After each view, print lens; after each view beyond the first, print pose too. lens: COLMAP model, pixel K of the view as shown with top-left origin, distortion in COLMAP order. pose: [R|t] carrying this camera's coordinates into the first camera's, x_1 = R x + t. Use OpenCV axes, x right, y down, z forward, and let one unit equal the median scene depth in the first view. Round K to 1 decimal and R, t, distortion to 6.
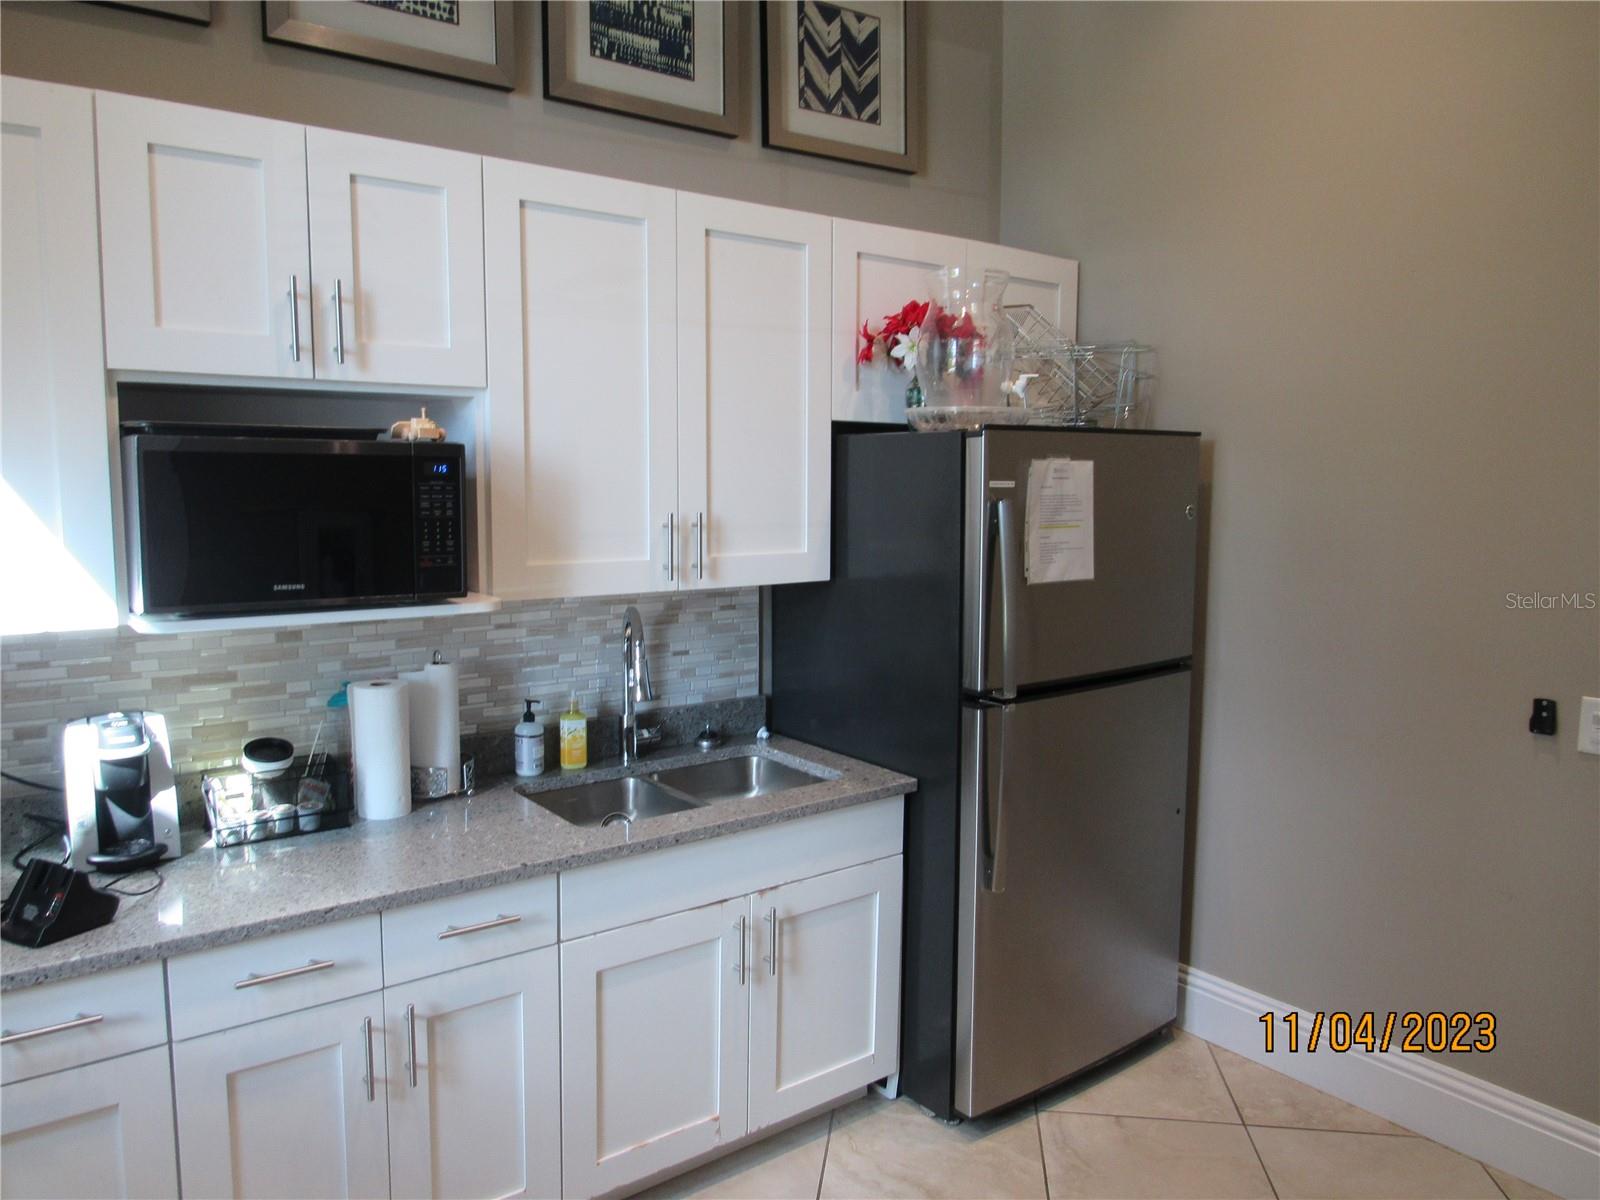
lens RADIAL K [[1134.7, 0, 793.8], [0, 1134.7, 595.2], [0, 0, 1]] dist [-0.038822, 0.007409]
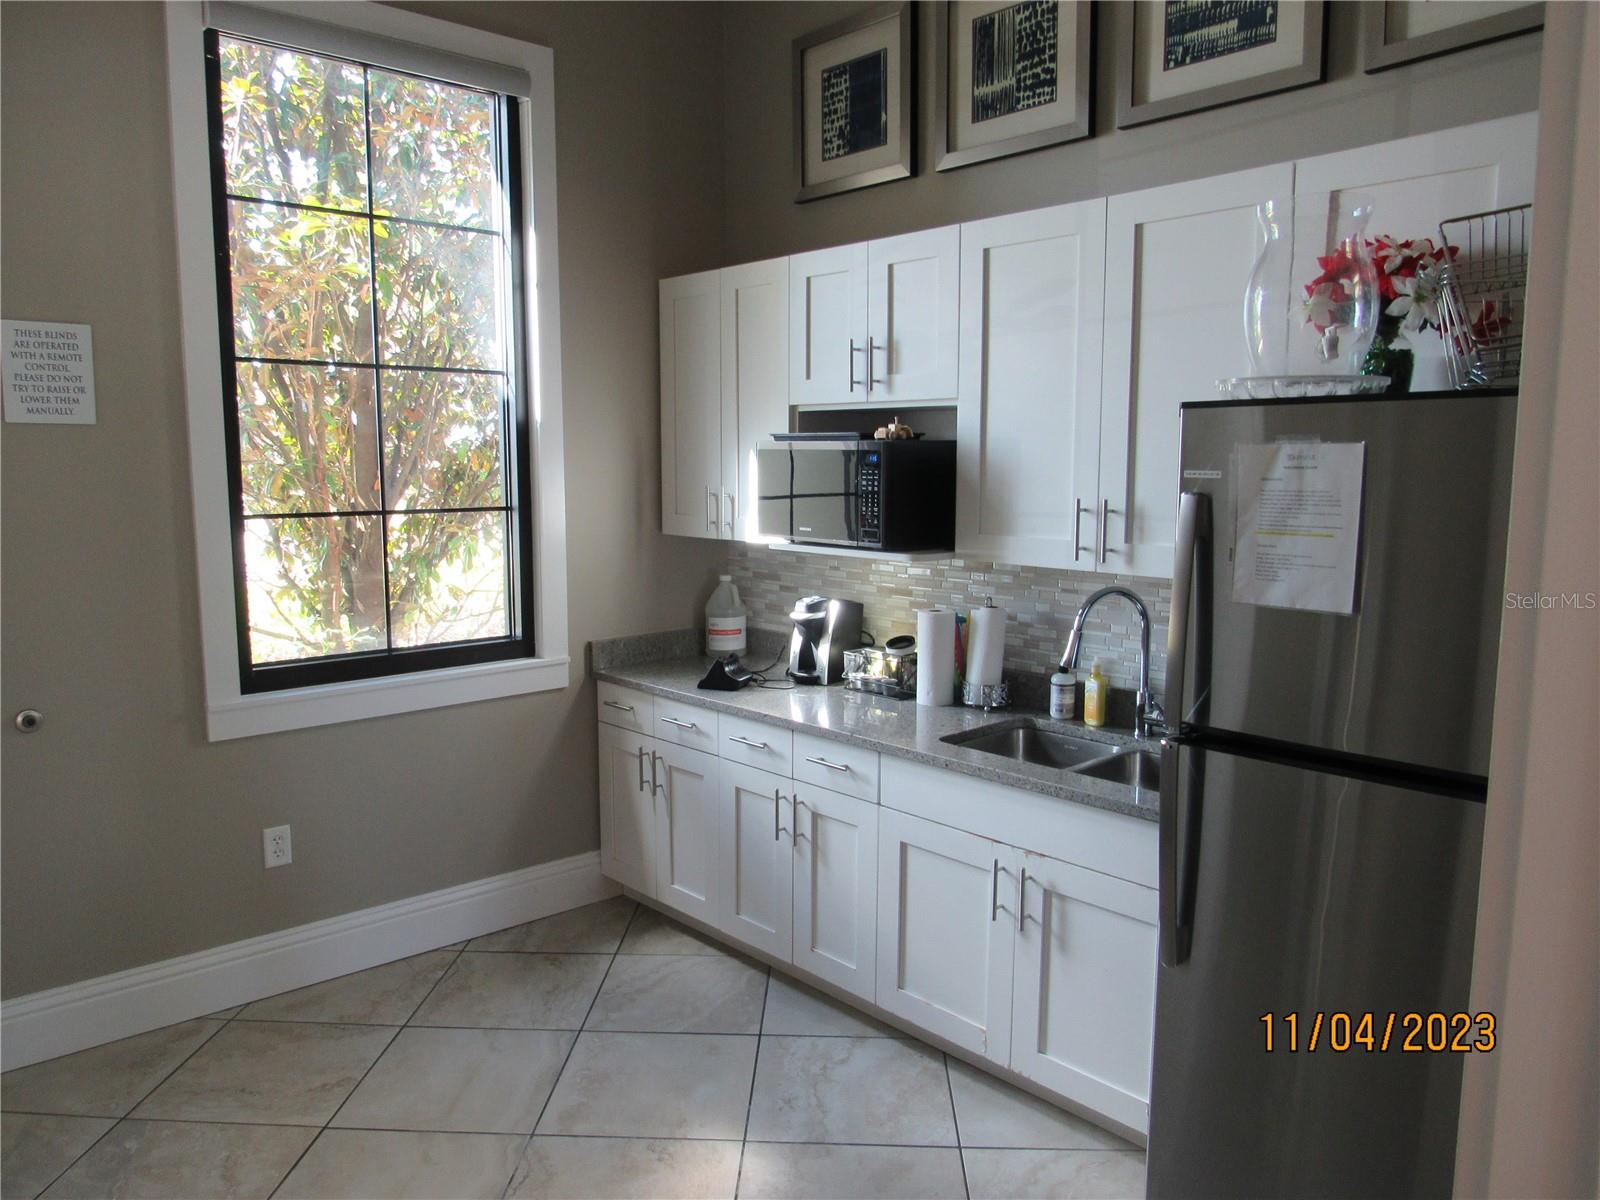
lens RADIAL K [[1134.7, 0, 792.9], [0, 1134.7, 599.3], [0, 0, 1]] dist [-0.038822, 0.007409]
pose [[0.091771, 0.116053, -0.988994, 0.952591], [-0.107234, 0.988562, 0.106052, -0.062723], [0.989989, 0.096321, 0.103166, 0.625644]]
